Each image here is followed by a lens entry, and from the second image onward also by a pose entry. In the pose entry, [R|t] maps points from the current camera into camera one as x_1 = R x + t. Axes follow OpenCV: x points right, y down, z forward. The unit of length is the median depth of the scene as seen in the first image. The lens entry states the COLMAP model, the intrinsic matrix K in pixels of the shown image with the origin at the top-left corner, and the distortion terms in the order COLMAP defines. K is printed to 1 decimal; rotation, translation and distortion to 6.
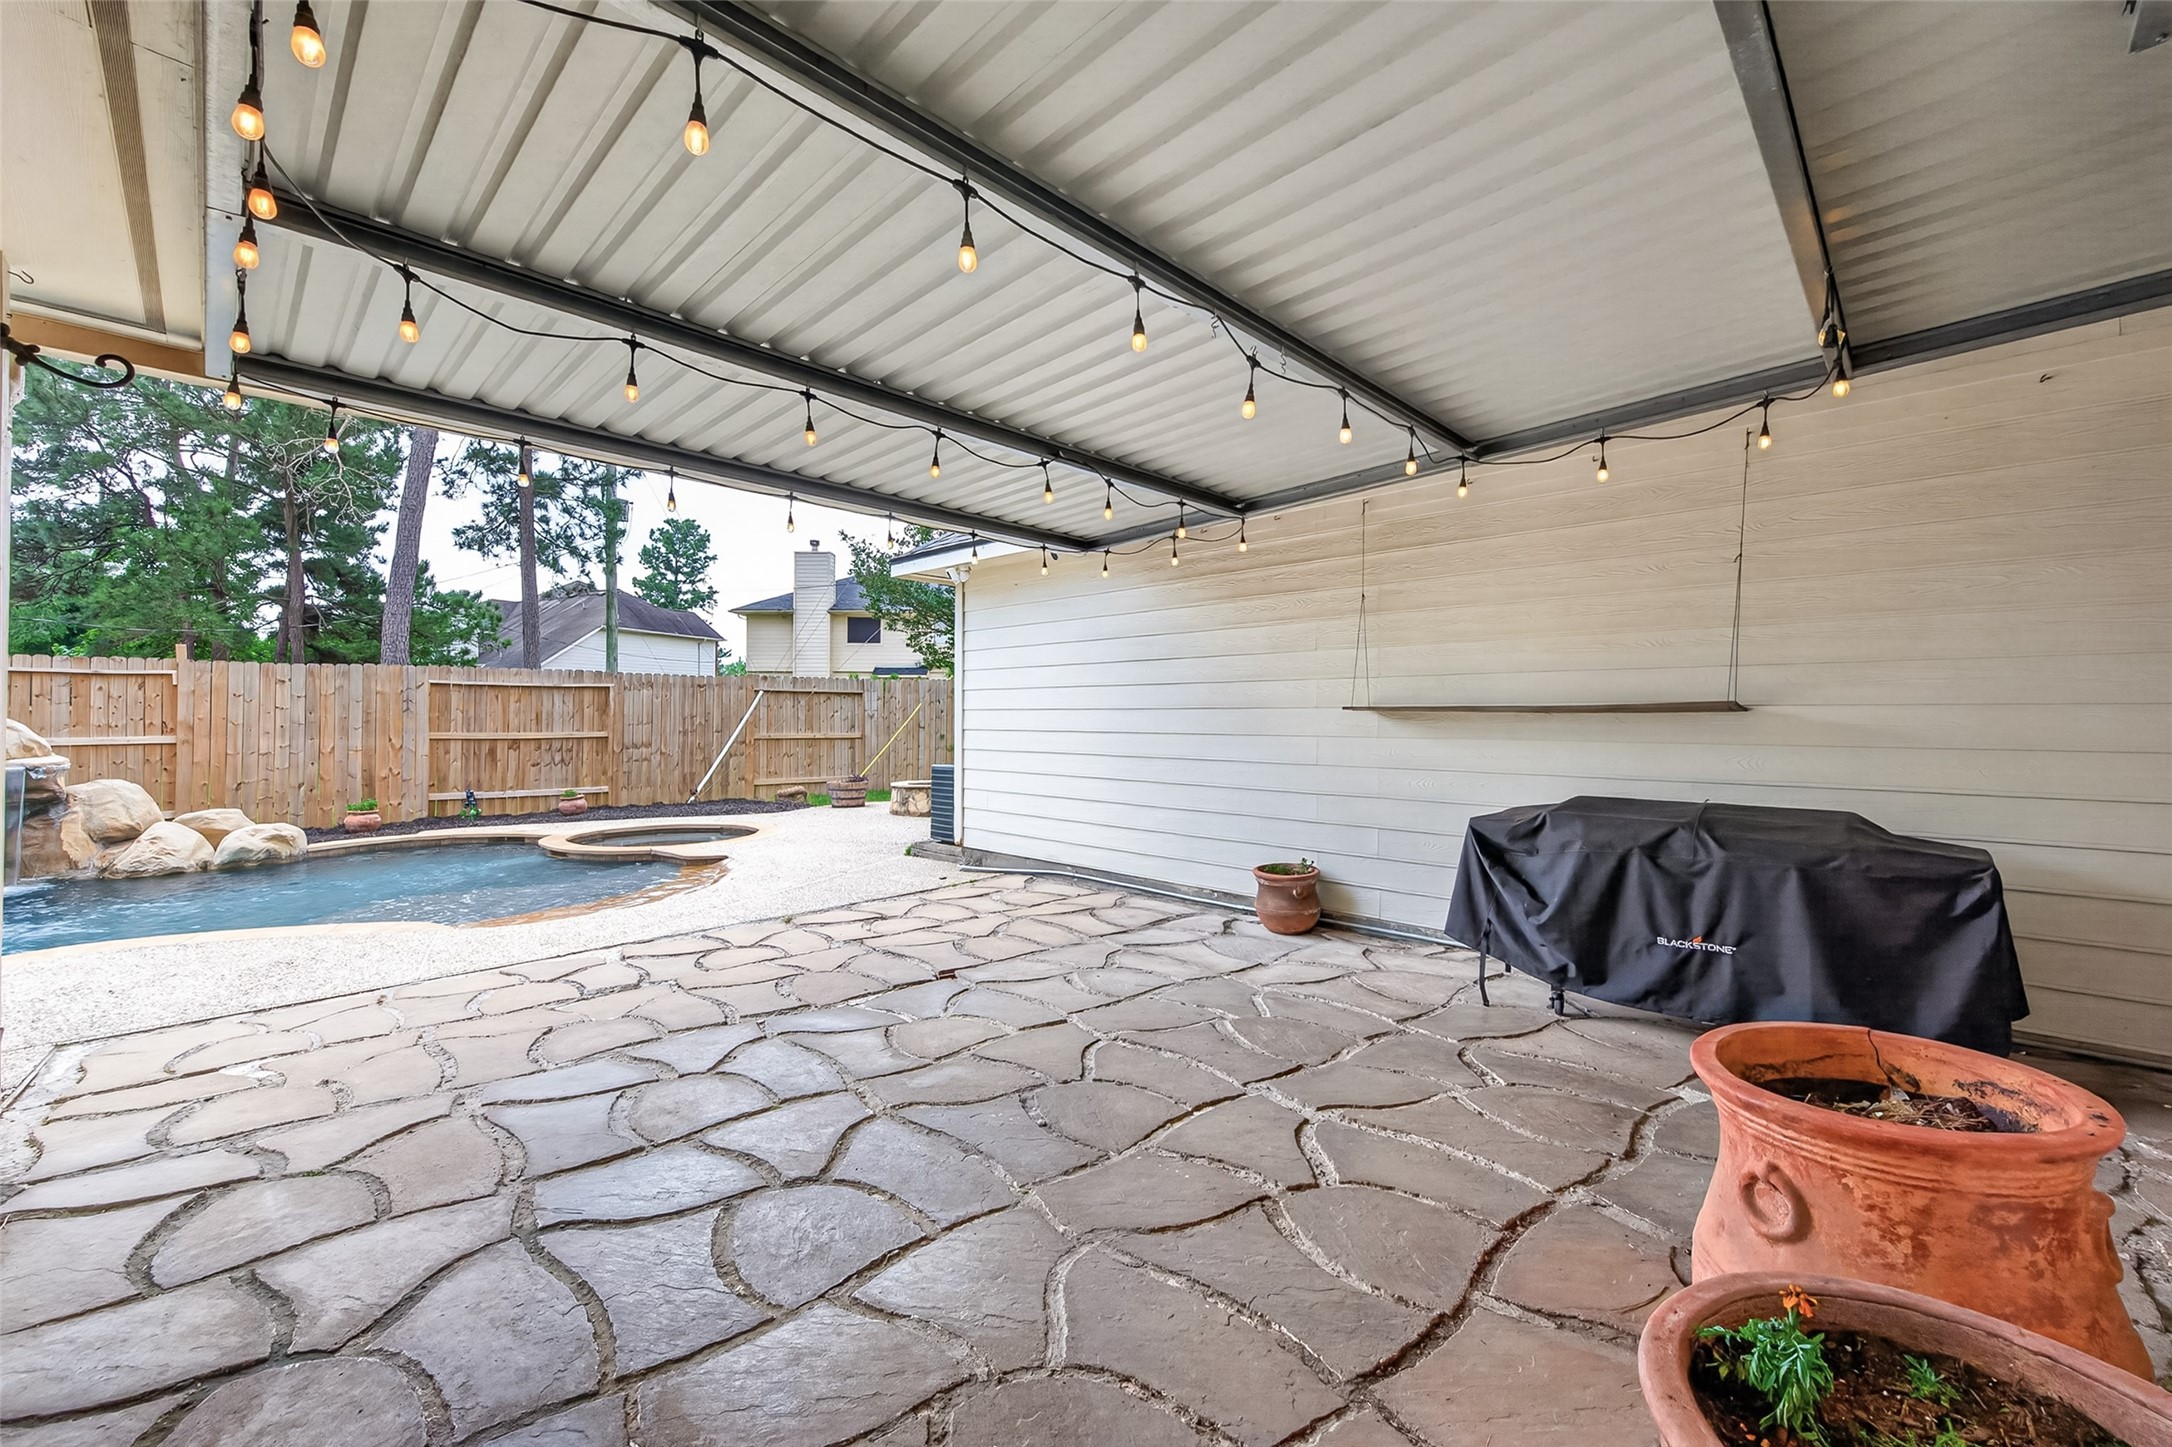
lens RADIAL K [[856.5, 0, 1093.0], [0, 856.5, 721.2], [0, 0, 1]] dist [0.001294, 0.000132]
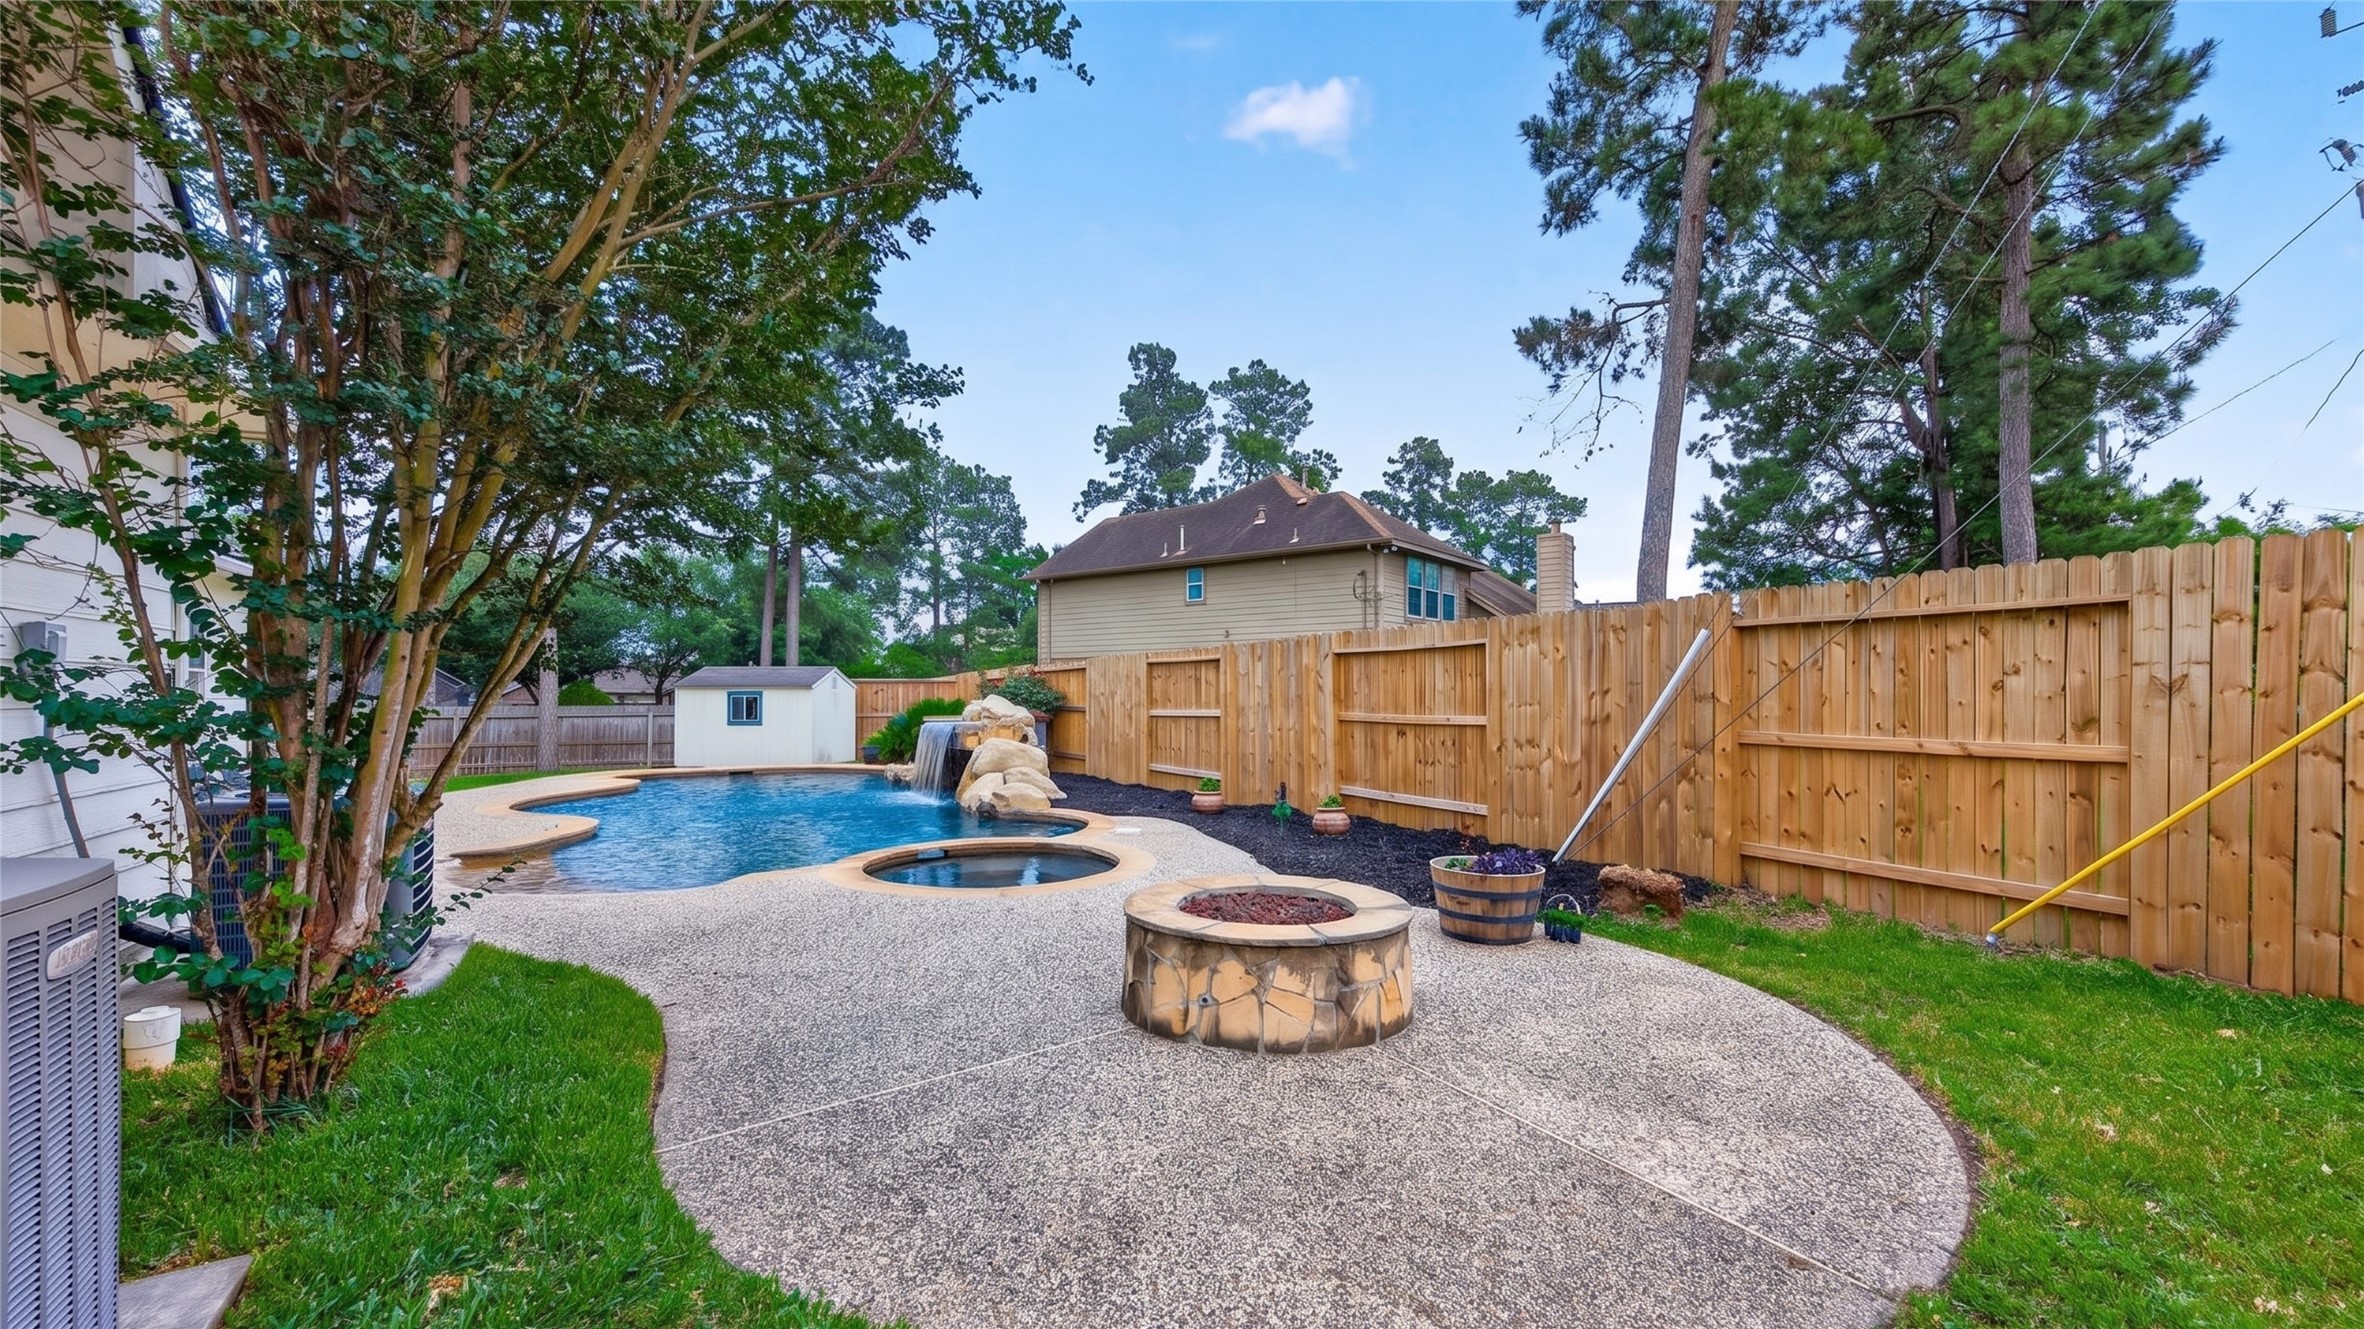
lens RADIAL K [[926.6, 0, 1172.7], [0, 926.6, 694.7], [0, 0, 1]] dist [-0.000964, 0.000110]
pose [[-0.265123, 0.002687, -0.964211, 0.147497], [-0.000690, 0.999995, 0.002976, -0.005724], [0.964214, 0.001455, -0.265120, 1.036957]]
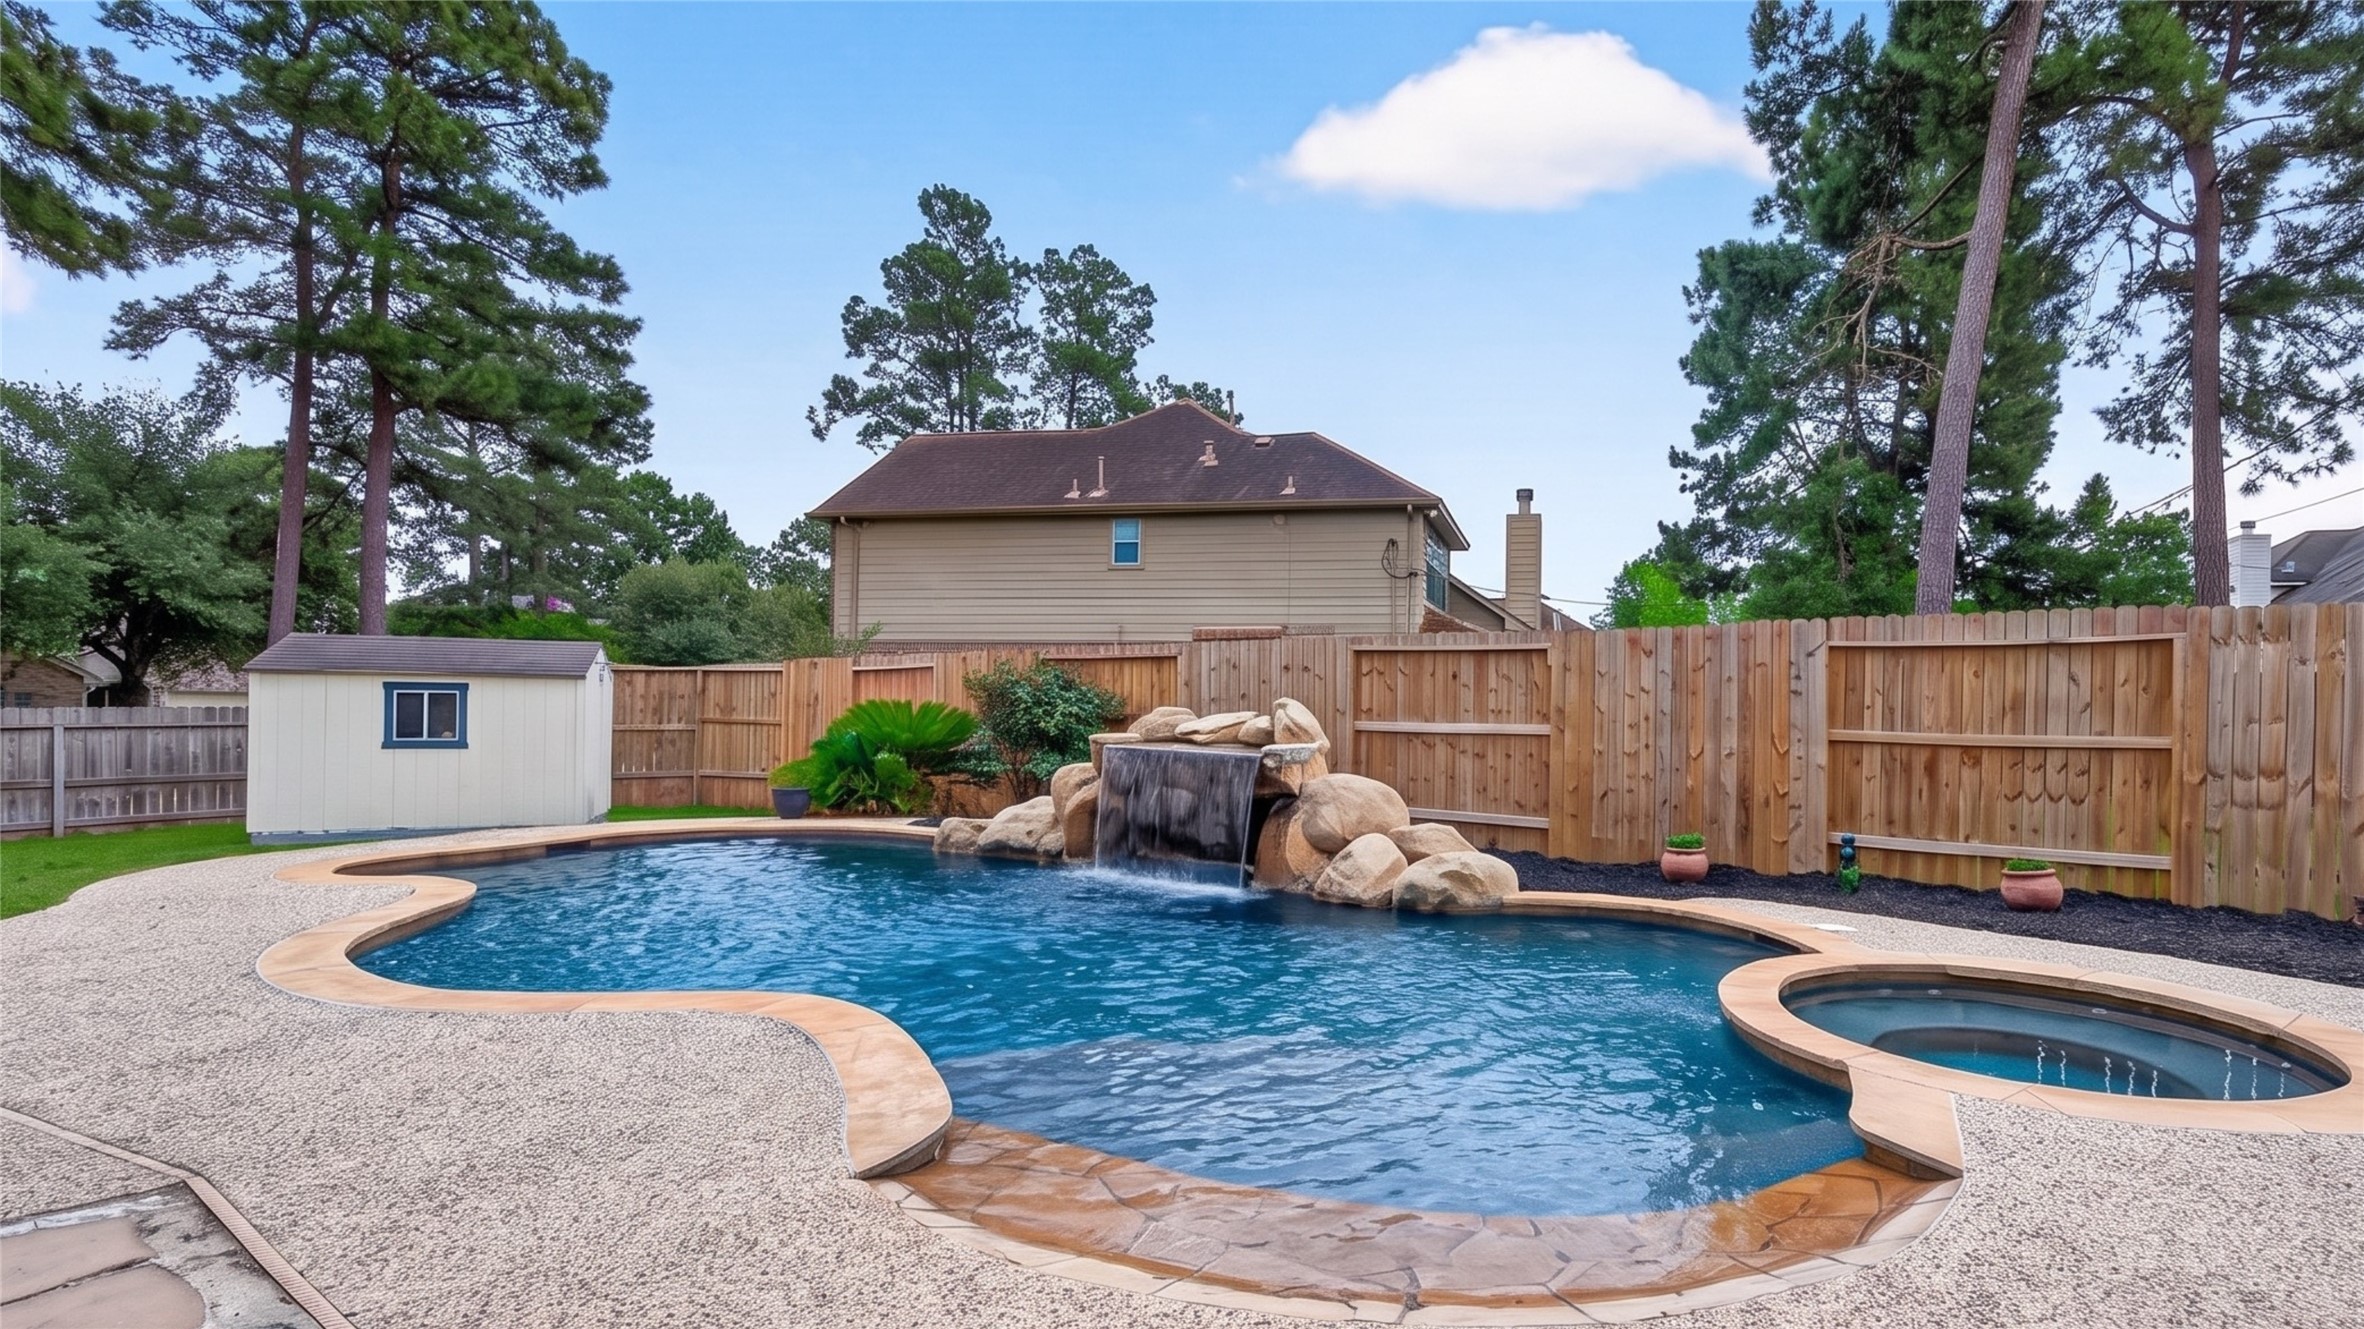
lens RADIAL K [[1151.2, 0, 1263.2], [0, 1151.2, 699.3], [0, 0, 1]] dist [0.000082, 0.000169]
pose [[0.190288, 0.000251, -0.981728, -0.054385], [-0.015500, 0.999876, -0.002749, 0.000649], [0.981606, 0.015740, 0.190269, 0.435127]]
